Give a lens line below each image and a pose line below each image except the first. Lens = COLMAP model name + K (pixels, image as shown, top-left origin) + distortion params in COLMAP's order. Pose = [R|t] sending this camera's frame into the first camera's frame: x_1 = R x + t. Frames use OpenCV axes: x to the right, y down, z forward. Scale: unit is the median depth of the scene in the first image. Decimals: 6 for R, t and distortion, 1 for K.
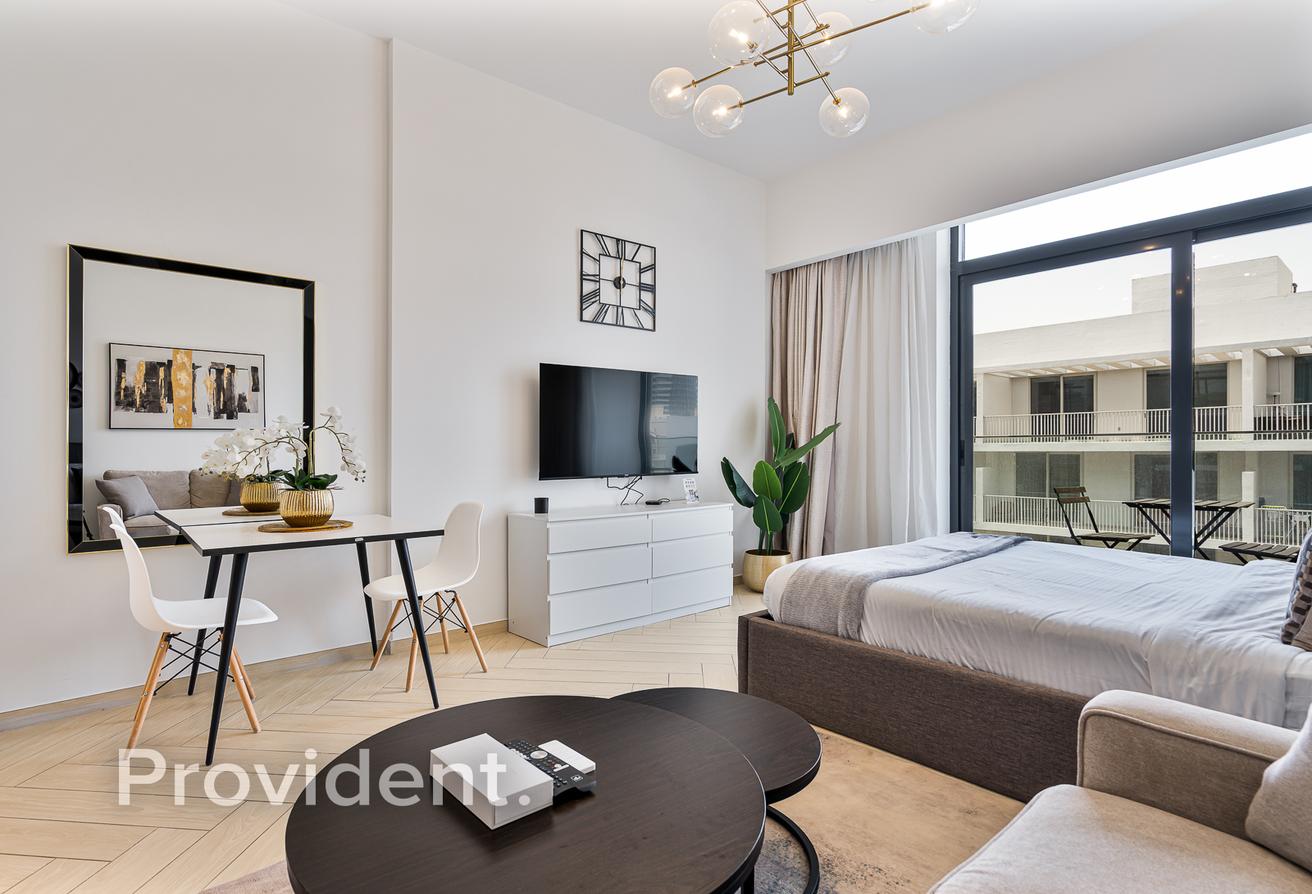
lens RADIAL K [[658.5, 0, 598.8], [0, 658.5, 452.4], [0, 0, 1]] dist [-0.015819, 0.008943]
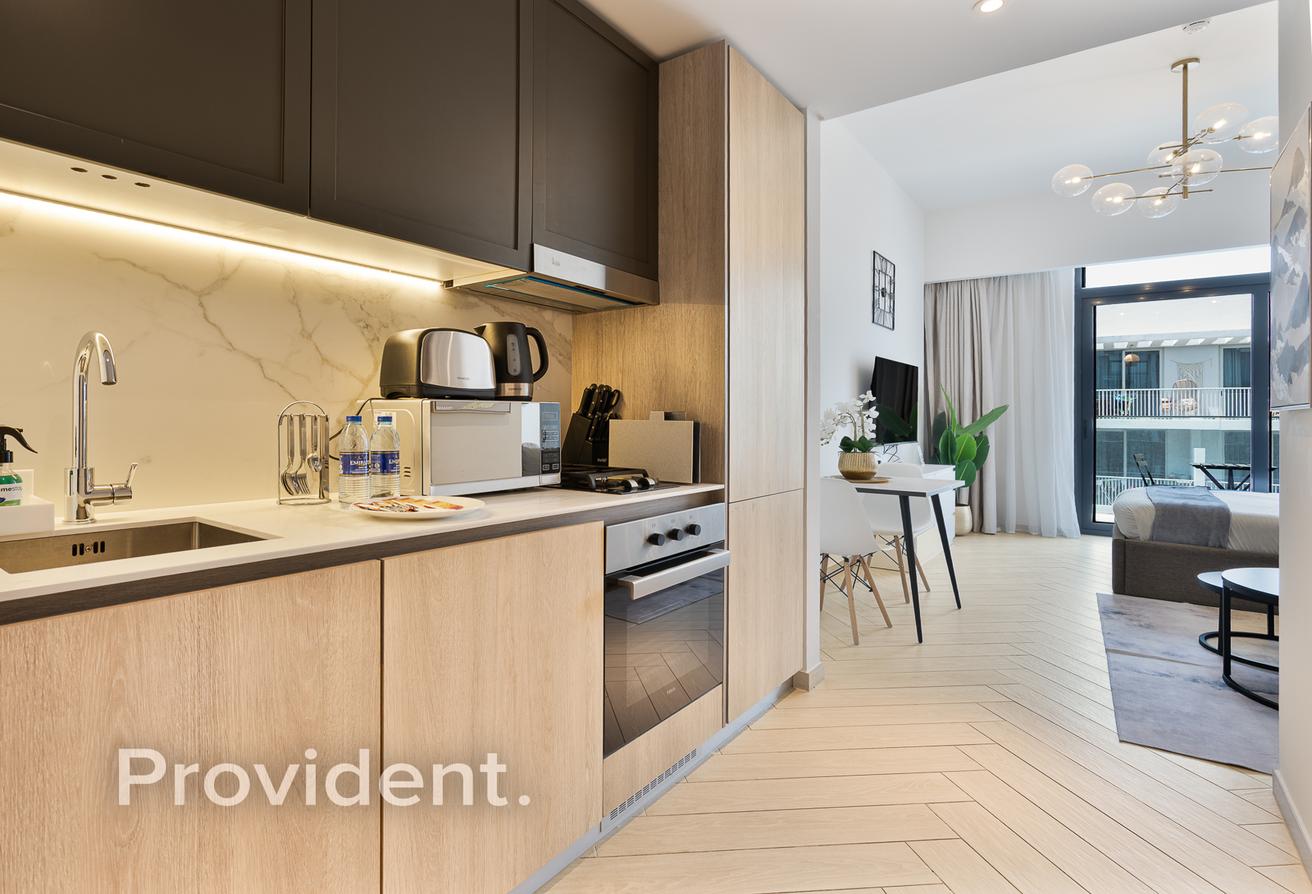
lens RADIAL K [[658.5, 0, 572.4], [0, 658.5, 411.0], [0, 0, 1]] dist [-0.015819, 0.008943]
pose [[0.979635, 0.016113, 0.200139, -0.781099], [-0.012709, 0.999752, -0.018285, 0.003291], [-0.200384, 0.015369, 0.979597, -0.122302]]
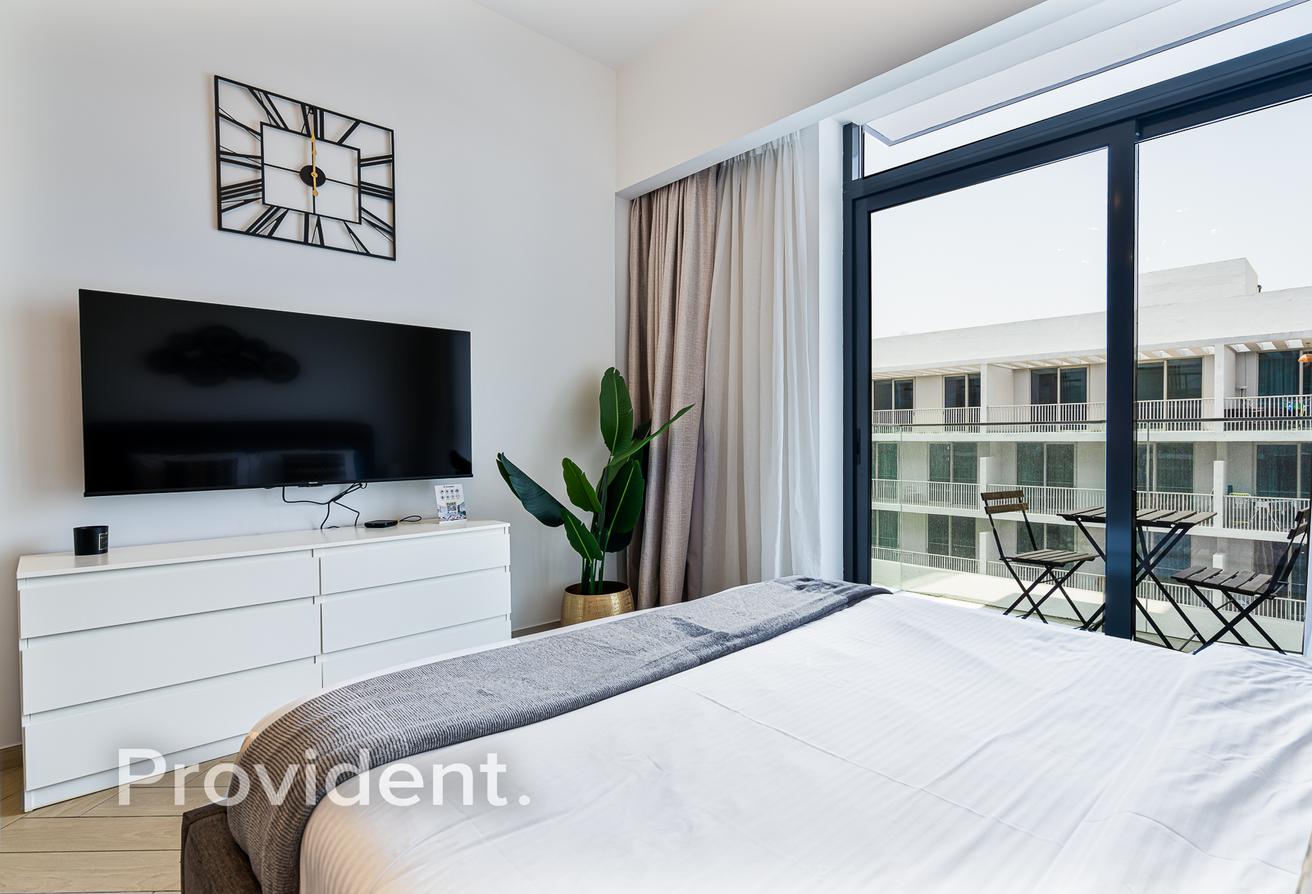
lens RADIAL K [[658.5, 0, 723.2], [0, 658.5, 450.6], [0, 0, 1]] dist [-0.015819, 0.008943]
pose [[0.991328, -0.001405, 0.131402, 0.323254], [-0.000330, 0.999913, 0.013181, -0.004130], [-0.131409, -0.013110, 0.991242, 0.312010]]
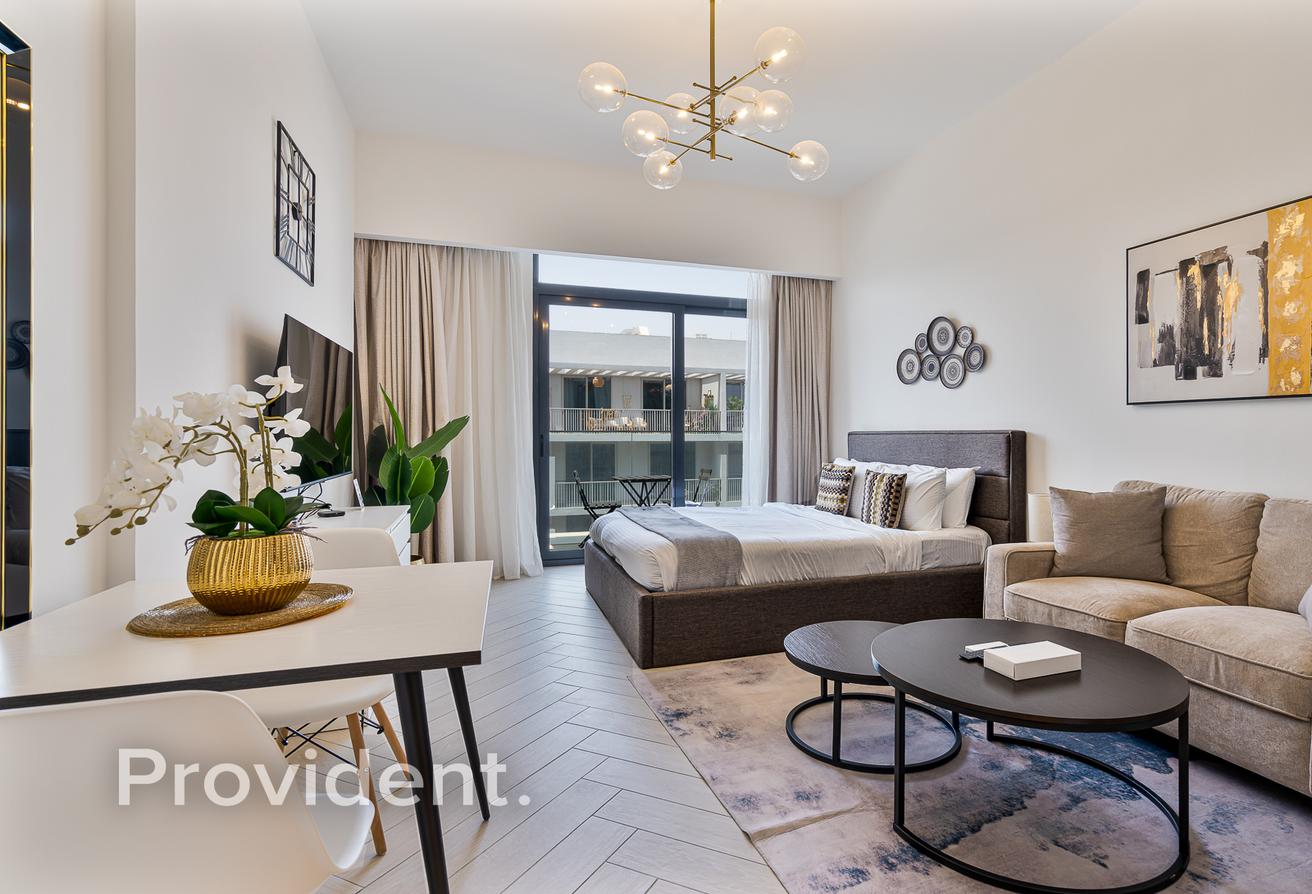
lens RADIAL K [[658.5, 0, 733.8], [0, 658.5, 432.3], [0, 0, 1]] dist [-0.015819, 0.008943]
pose [[0.304118, 0.010157, 0.952580, -0.478503], [0.006071, 0.999902, -0.012600, -0.005153], [-0.952615, 0.009615, 0.304027, 0.319107]]
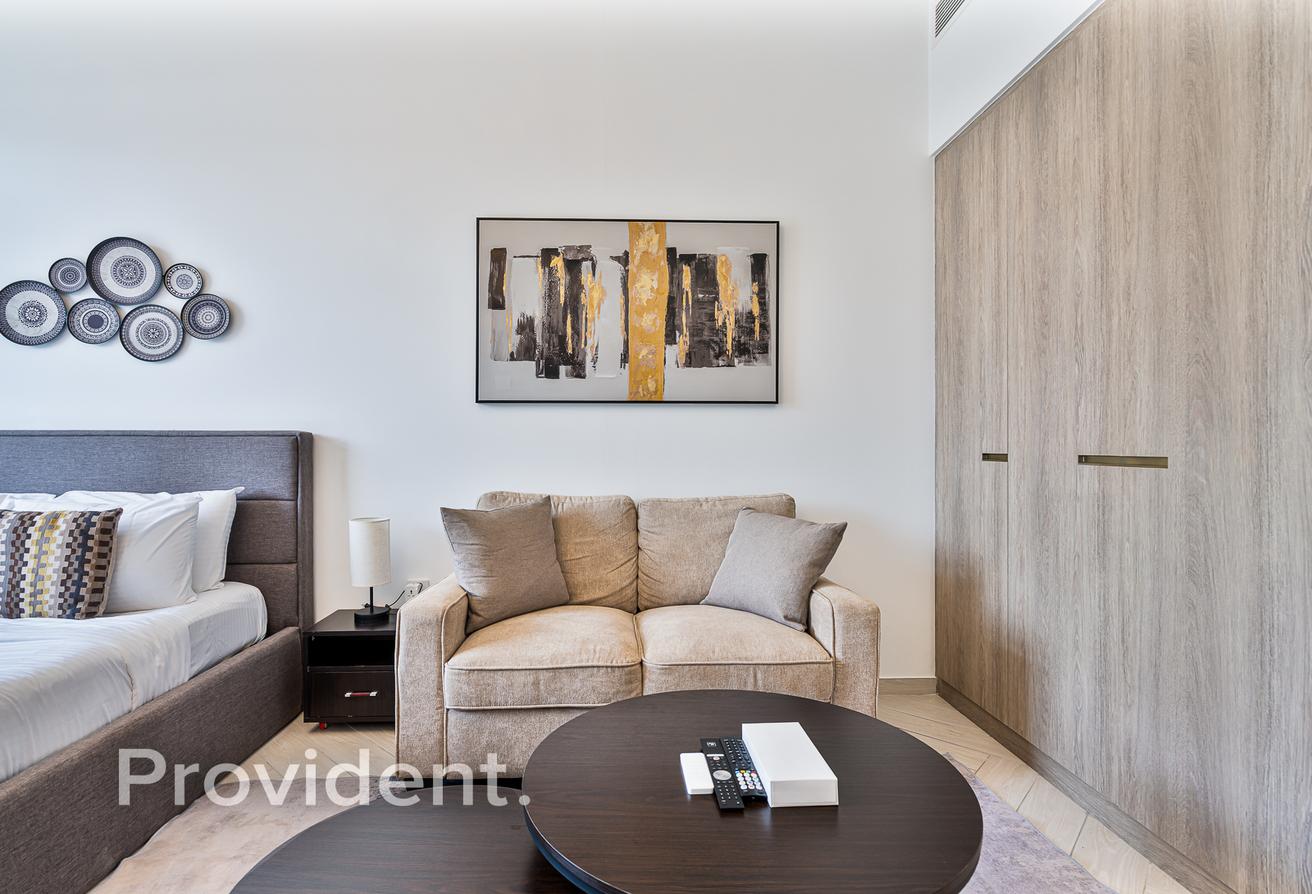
lens RADIAL K [[658.5, 0, 639.3], [0, 658.5, 452.0], [0, 0, 1]] dist [-0.015819, 0.008943]
pose [[-0.806028, -0.000184, 0.591878, -0.146639], [0.009028, 0.999880, 0.012605, -0.002462], [-0.591809, 0.015504, -0.805929, 0.526376]]
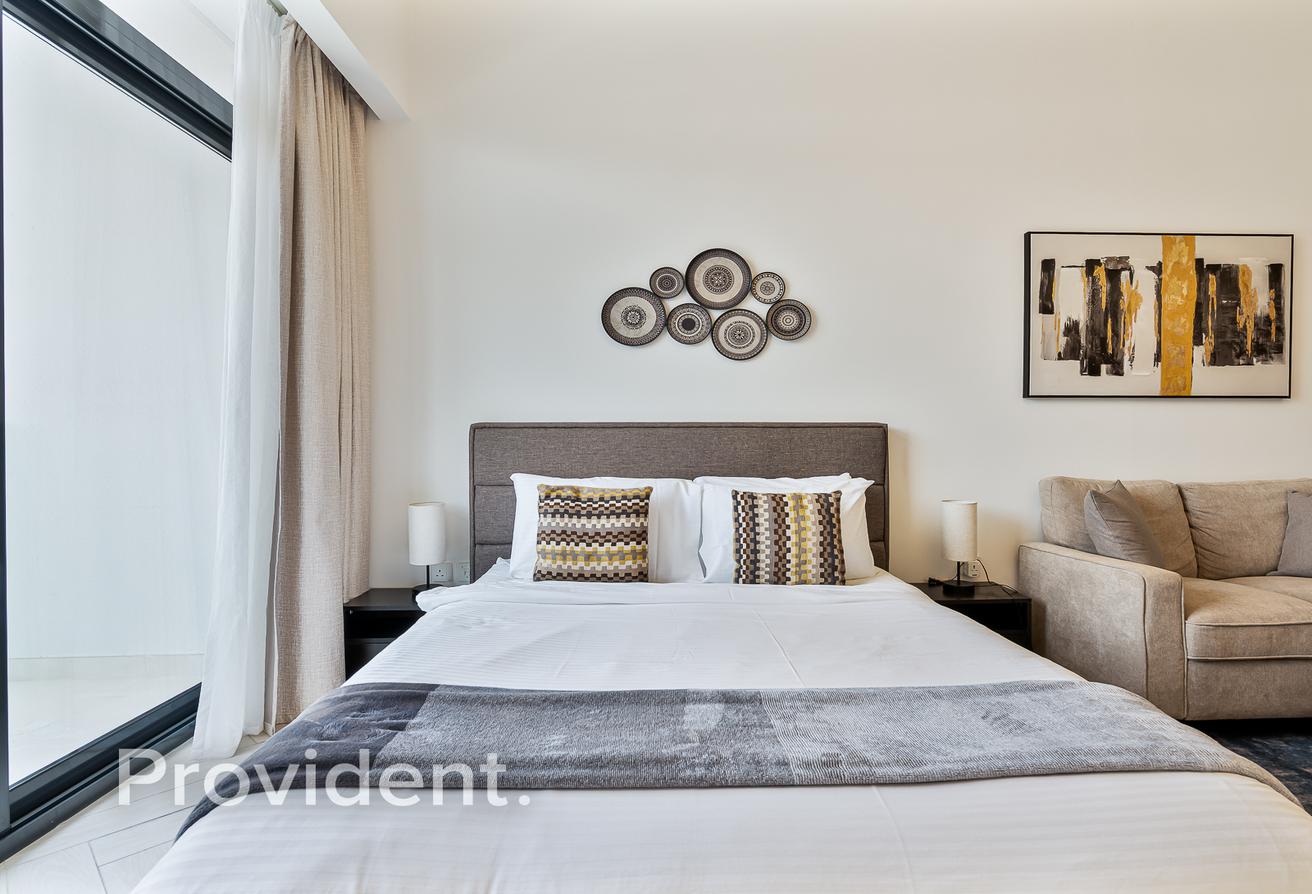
lens RADIAL K [[658.5, 0, 679.9], [0, 658.5, 448.3], [0, 0, 1]] dist [-0.015819, 0.008943]
pose [[-0.805904, -0.000762, 0.592045, 0.220375], [0.010560, 0.999822, 0.015662, -0.003625], [-0.591952, 0.018874, -0.805752, 0.881395]]
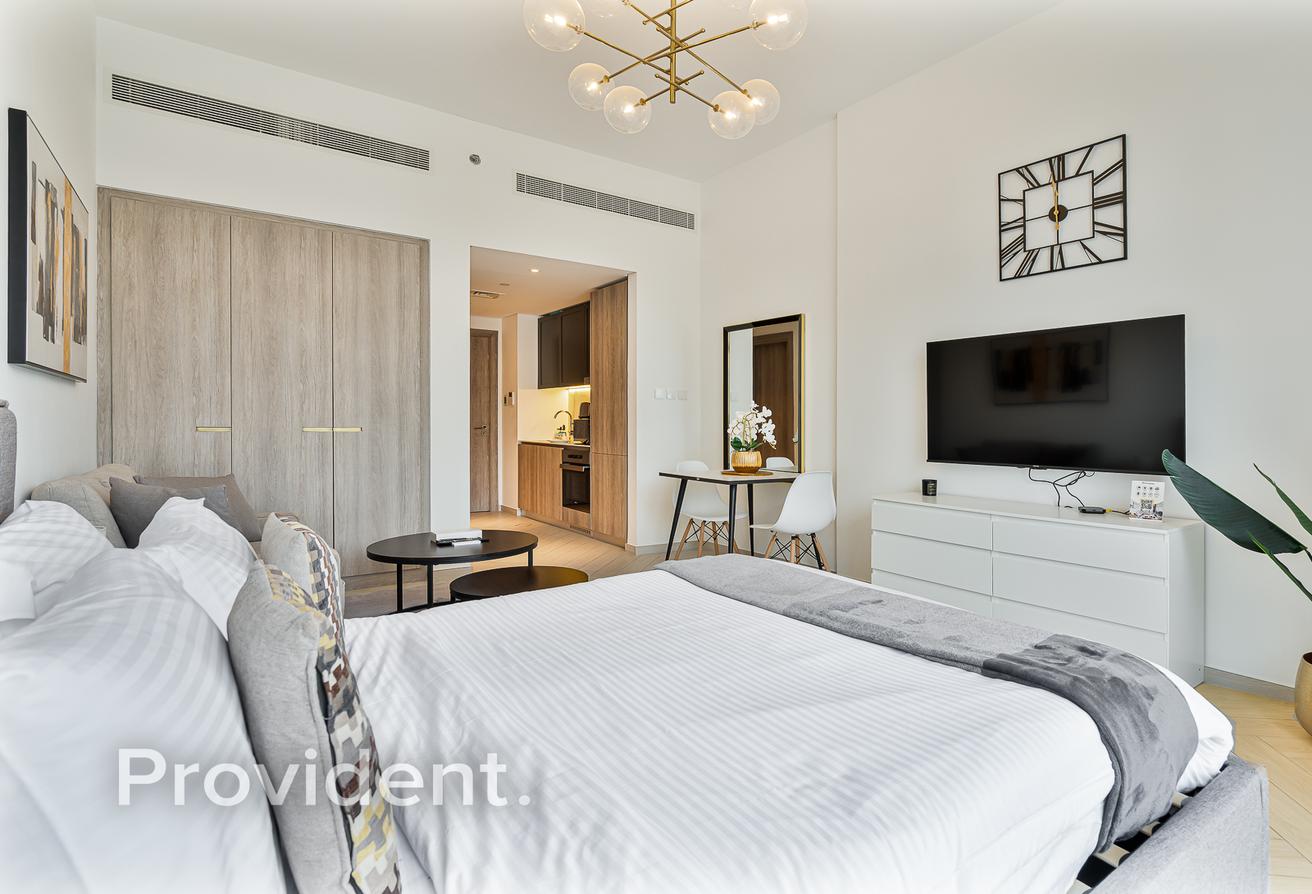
lens RADIAL K [[658.5, 0, 740.3], [0, 658.5, 437.3], [0, 0, 1]] dist [-0.015819, 0.008943]
pose [[-0.001825, 0.025490, -0.999673, 0.760075], [-0.017853, 0.999515, 0.025518, -0.011944], [0.999839, 0.017894, -0.001369, 0.611660]]
